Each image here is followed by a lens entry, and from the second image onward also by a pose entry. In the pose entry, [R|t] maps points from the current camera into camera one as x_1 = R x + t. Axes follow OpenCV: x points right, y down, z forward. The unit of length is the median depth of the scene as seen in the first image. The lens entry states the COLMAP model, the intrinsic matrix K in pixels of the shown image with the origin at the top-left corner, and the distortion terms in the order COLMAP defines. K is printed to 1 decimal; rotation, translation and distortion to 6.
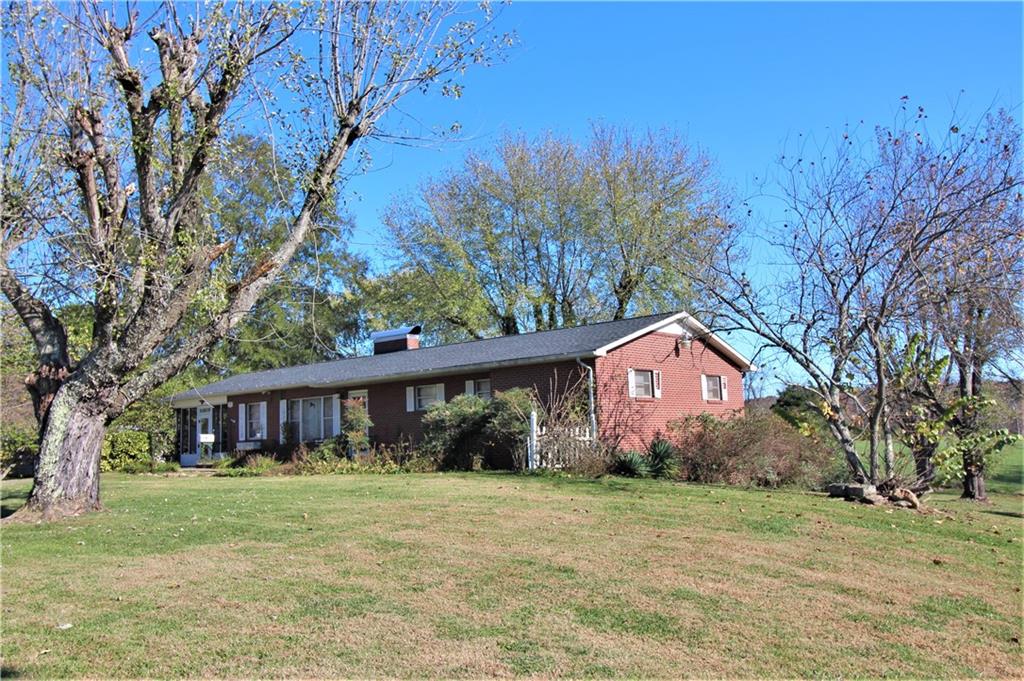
lens RADIAL K [[831.6, 0, 509.6], [0, 831.6, 339.5], [0, 0, 1]] dist [-0.005824, -0.000808]
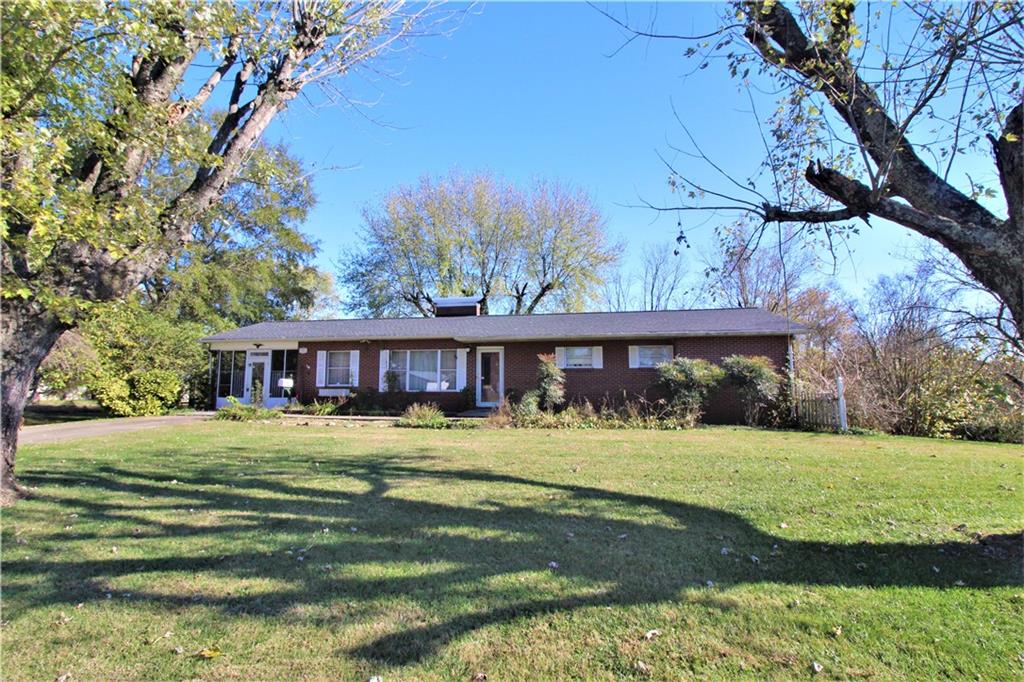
lens RADIAL K [[486.4, 0, 520.8], [0, 486.4, 342.2], [0, 0, 1]] dist [-0.017641, -0.000047]
pose [[0.865968, 0.086664, 0.492533, -0.410078], [-0.092660, 0.995622, -0.012271, 0.052734], [-0.491440, -0.035012, 0.870207, 0.374600]]
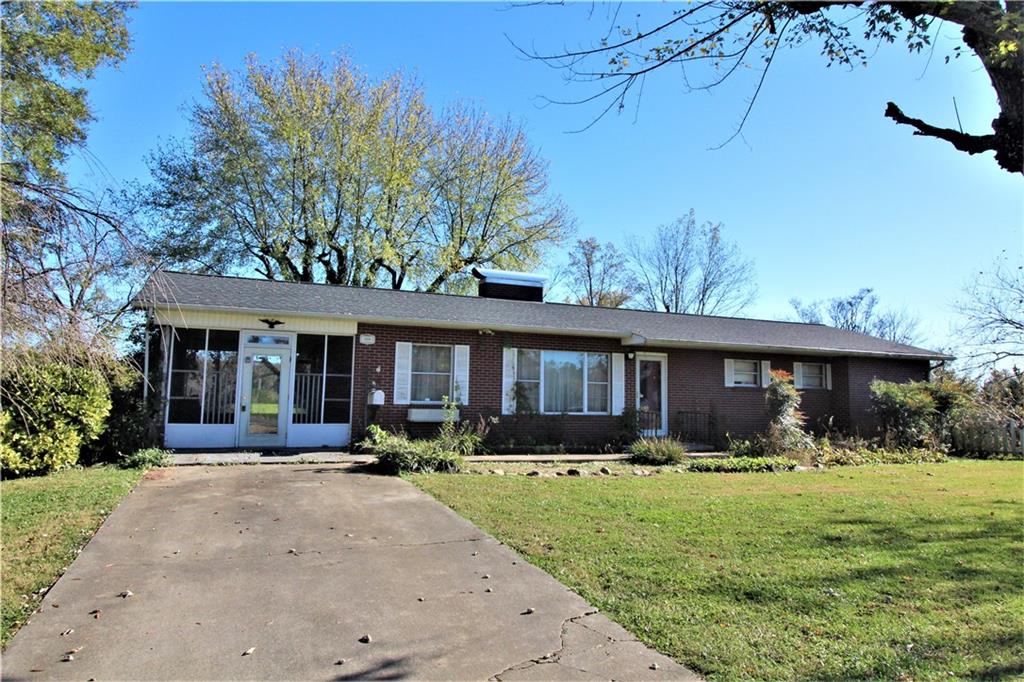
lens RADIAL K [[669.4, 0, 508.7], [0, 669.4, 339.2], [0, 0, 1]] dist [0.036471, 0.000078]
pose [[0.465285, 0.131789, 0.875295, -0.708996], [-0.141636, 0.987198, -0.073347, 0.101007], [-0.873756, -0.089846, 0.477994, 0.722972]]
